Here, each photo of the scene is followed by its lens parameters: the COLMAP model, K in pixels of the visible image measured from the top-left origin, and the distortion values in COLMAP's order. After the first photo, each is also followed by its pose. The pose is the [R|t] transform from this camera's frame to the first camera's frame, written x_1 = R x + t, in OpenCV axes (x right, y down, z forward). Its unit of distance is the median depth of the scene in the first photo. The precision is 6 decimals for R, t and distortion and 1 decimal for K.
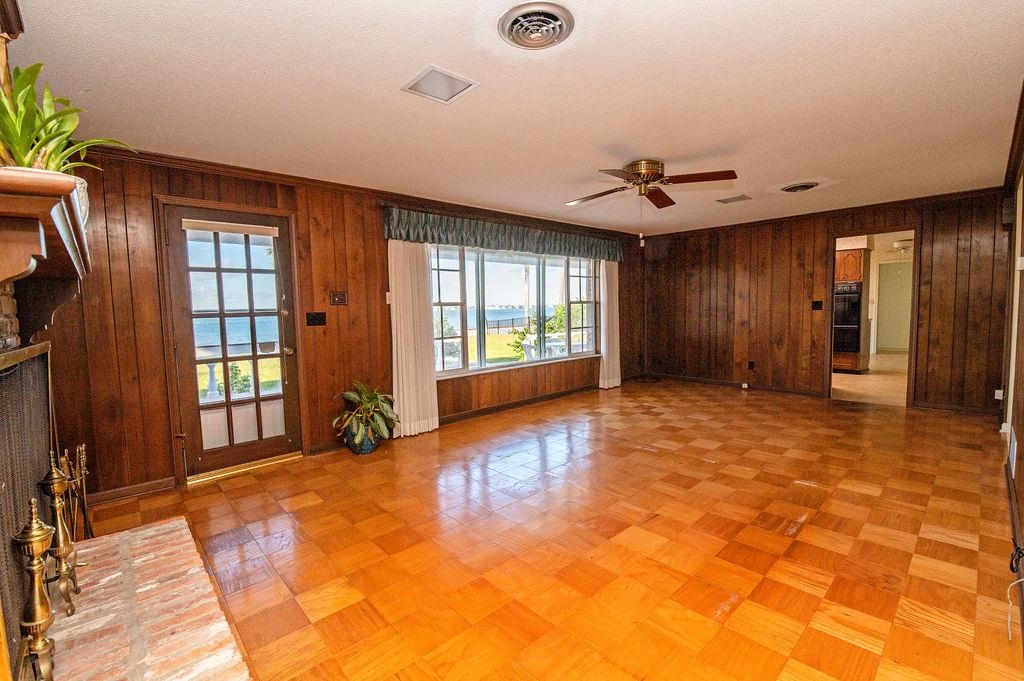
lens RADIAL K [[442.2, 0, 515.2], [0, 442.2, 337.6], [0, 0, 1]] dist [-0.014173, -0.003241]
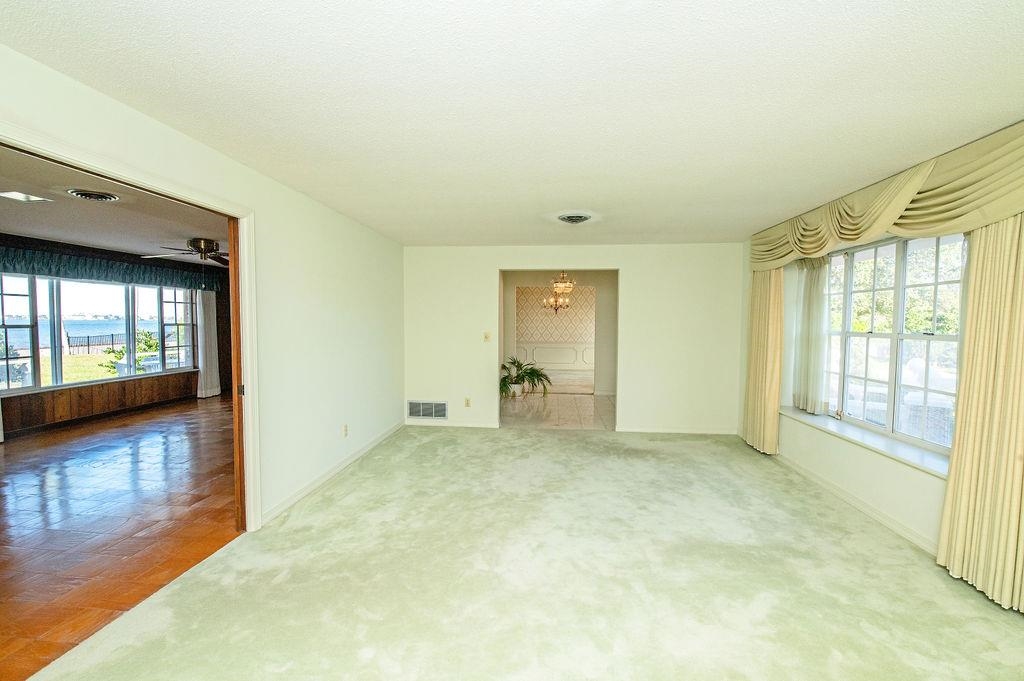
lens RADIAL K [[442.2, 0, 512.3], [0, 442.2, 343.1], [0, 0, 1]] dist [-0.014173, -0.003241]
pose [[0.745209, -0.006257, 0.666802, 0.044513], [0.021220, 0.999672, -0.014335, 0.004514], [-0.666493, 0.024832, 0.745097, -0.514402]]
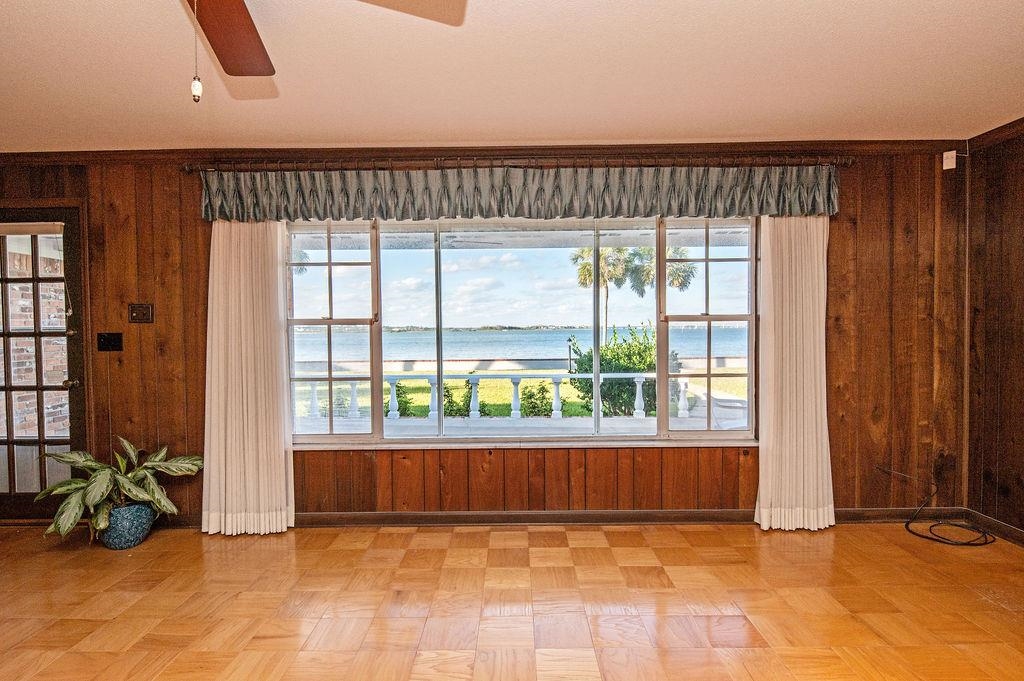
lens RADIAL K [[619.5, 0, 512.3], [0, 619.5, 346.0], [0, 0, 1]] dist [-0.002813, -0.001911]
pose [[0.727999, 0.036011, -0.684631, 0.500407], [-0.052814, 0.998598, -0.003634, -0.045829], [0.683540, 0.038804, 0.728880, 0.486011]]
